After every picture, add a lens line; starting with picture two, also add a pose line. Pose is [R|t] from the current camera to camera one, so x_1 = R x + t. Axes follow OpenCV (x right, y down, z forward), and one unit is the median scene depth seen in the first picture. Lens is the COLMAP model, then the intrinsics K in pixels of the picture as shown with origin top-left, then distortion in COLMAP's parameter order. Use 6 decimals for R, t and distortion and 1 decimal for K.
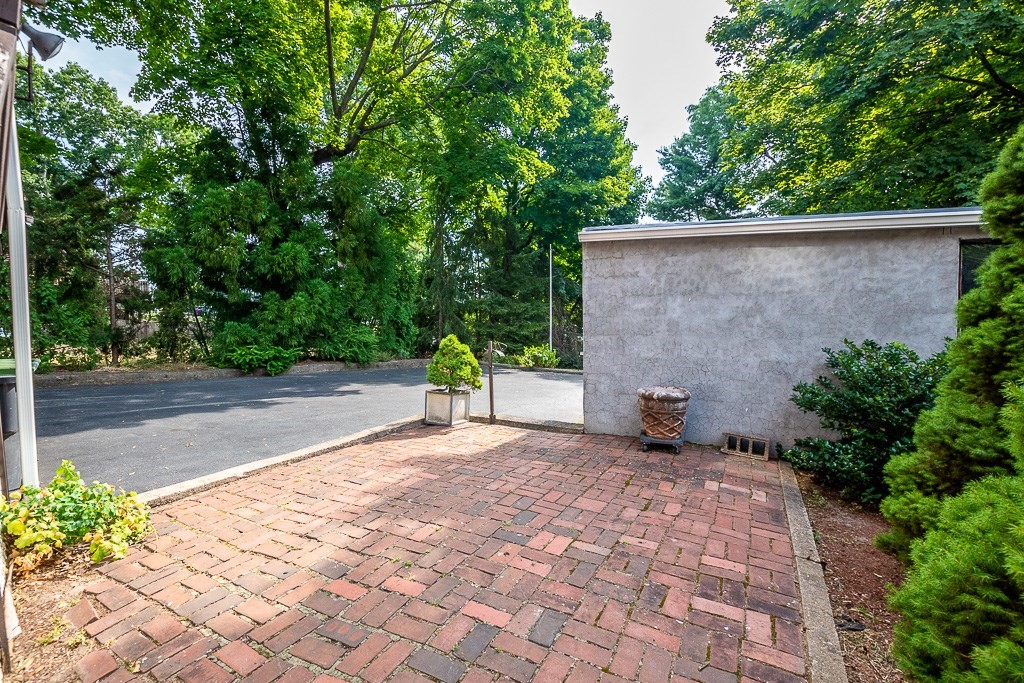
lens RADIAL K [[451.8, 0, 515.3], [0, 451.8, 342.9], [0, 0, 1]] dist [-0.035198, 0.005899]
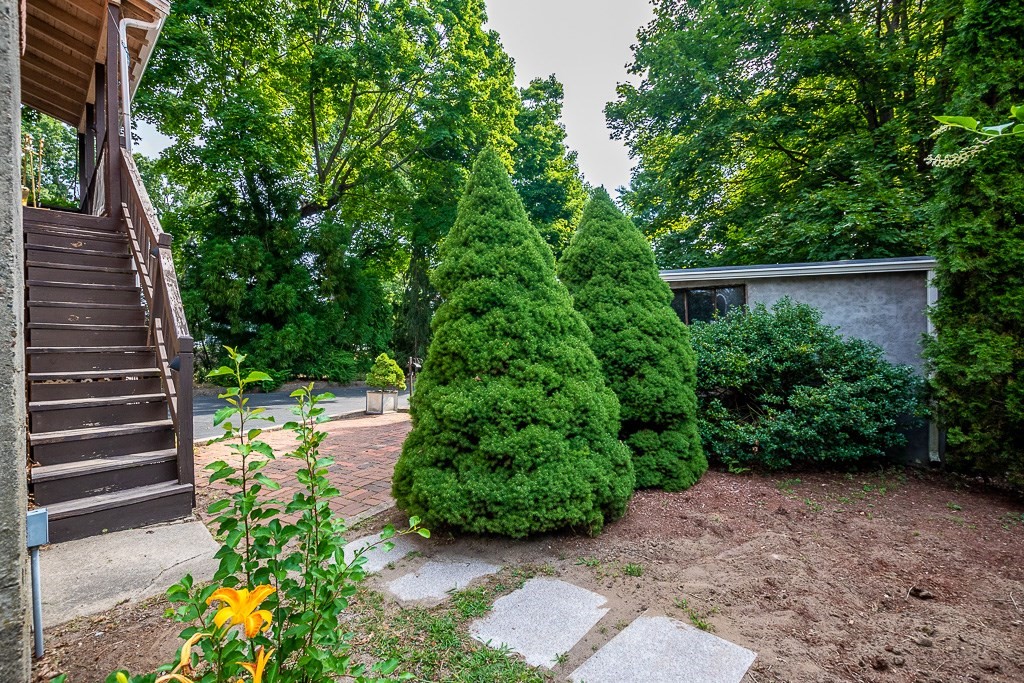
lens RADIAL K [[453.9, 0, 512.0], [0, 453.9, 341.5], [0, 0, 1]] dist [-0.020717, 0.000252]
pose [[0.999780, -0.019909, -0.006540, 0.126541], [0.019508, 0.998207, -0.056585, 0.015716], [0.007655, 0.056445, 0.998376, -0.212124]]
